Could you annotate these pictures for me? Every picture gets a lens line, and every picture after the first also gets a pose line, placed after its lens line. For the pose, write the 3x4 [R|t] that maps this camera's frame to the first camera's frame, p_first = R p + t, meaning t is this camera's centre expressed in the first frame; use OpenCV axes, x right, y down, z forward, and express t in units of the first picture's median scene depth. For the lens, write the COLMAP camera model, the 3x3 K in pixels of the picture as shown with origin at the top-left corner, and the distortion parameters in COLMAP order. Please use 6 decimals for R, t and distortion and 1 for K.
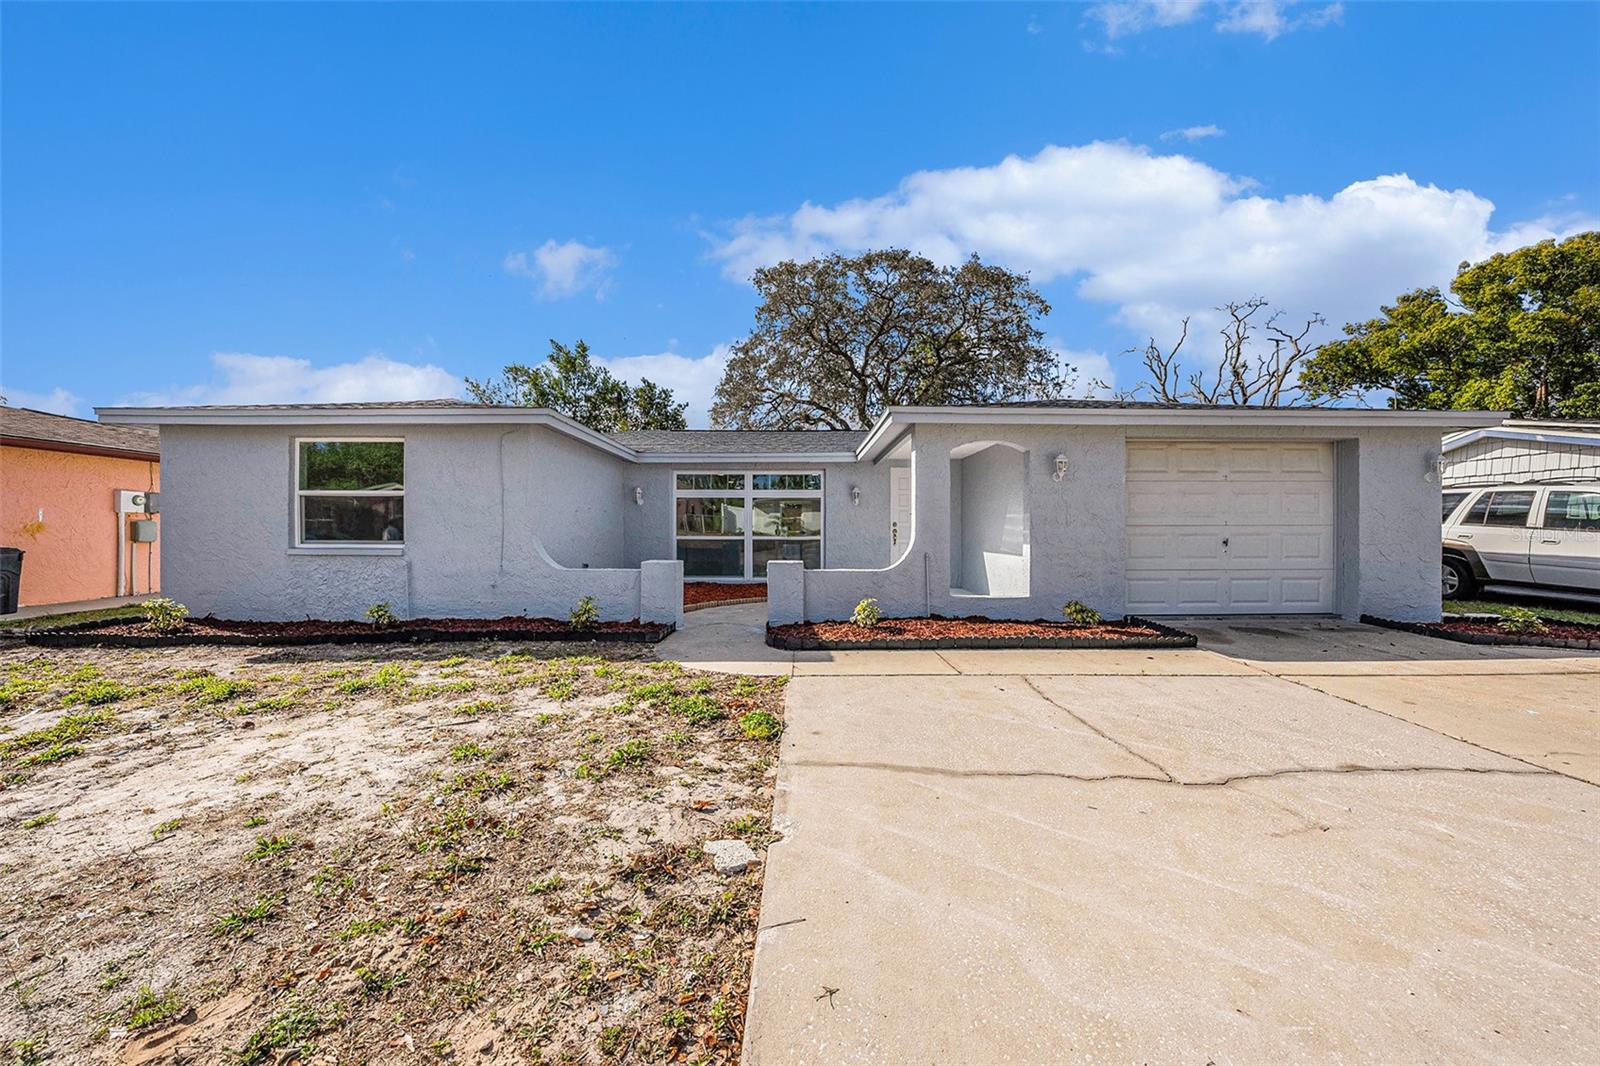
lens RADIAL K [[559.7, 0, 802.1], [0, 559.7, 523.7], [0, 0, 1]] dist [-0.016895, 0.000115]
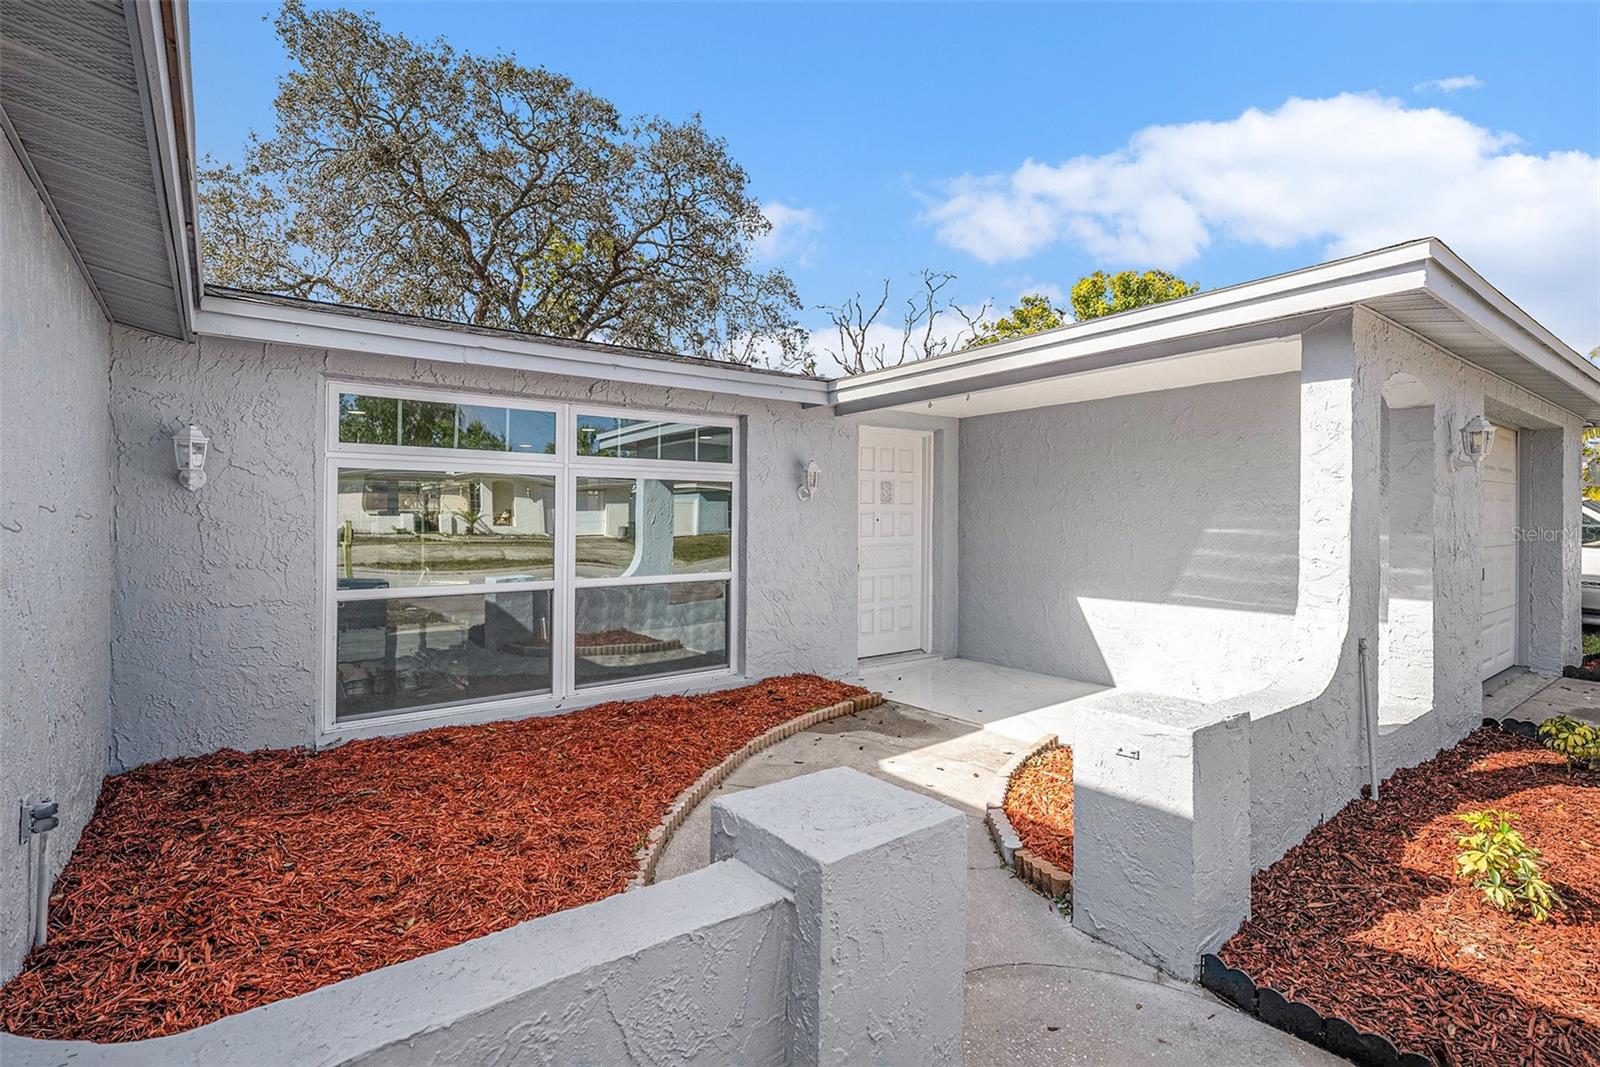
lens RADIAL K [[754.1, 0, 800.0], [0, 754.1, 533.5], [0, 0, 1]] dist [-0.001718, -0.000131]
pose [[0.816339, -0.009894, 0.577489, -0.256764], [-0.001392, 0.999817, 0.019098, -0.019083], [-0.577572, -0.016395, 0.816175, 0.506552]]
